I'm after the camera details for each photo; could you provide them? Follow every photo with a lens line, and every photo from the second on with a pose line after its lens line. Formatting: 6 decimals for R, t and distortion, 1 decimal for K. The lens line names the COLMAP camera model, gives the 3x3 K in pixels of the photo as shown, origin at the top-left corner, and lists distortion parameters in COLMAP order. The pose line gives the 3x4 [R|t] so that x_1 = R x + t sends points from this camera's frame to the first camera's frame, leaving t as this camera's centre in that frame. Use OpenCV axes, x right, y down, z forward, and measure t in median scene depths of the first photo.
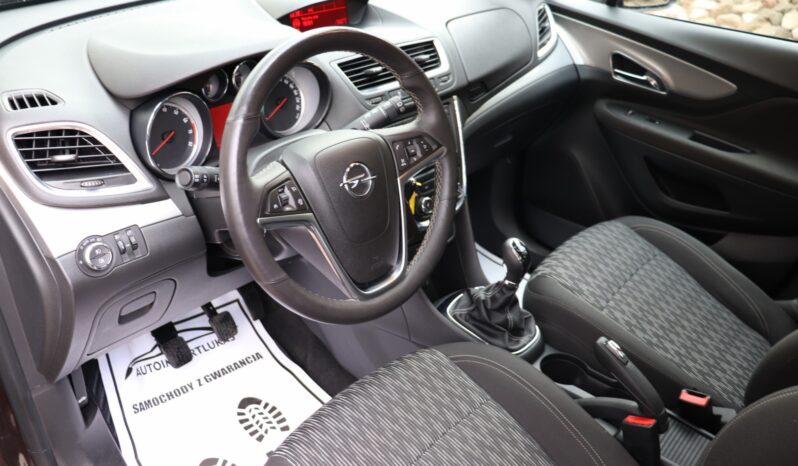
lens RADIAL K [[659.8, 0, 399.0], [0, 659.8, 233.0], [0, 0, 1]] dist [-0.175878, 0.151258]
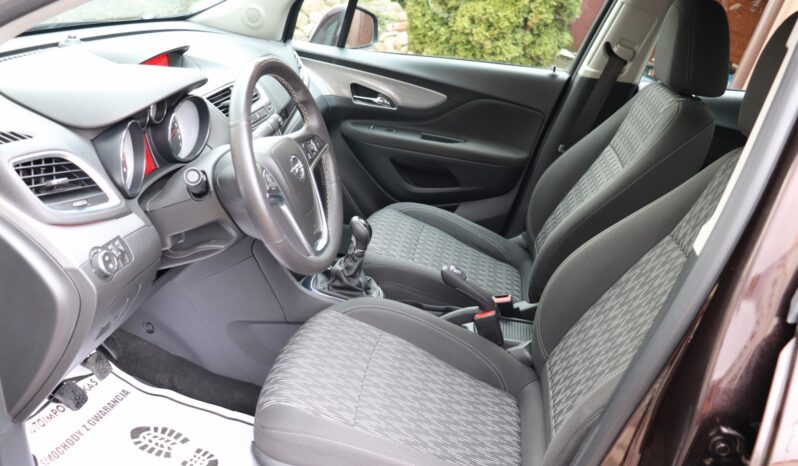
lens RADIAL K [[659.8, 0, 399.0], [0, 659.8, 233.0], [0, 0, 1]] dist [-0.175878, 0.151258]
pose [[0.835677, -0.184172, 0.517421, -0.462889], [0.233640, 0.971815, -0.031437, 0.106276], [-0.497048, 0.147162, 0.855153, -0.171665]]
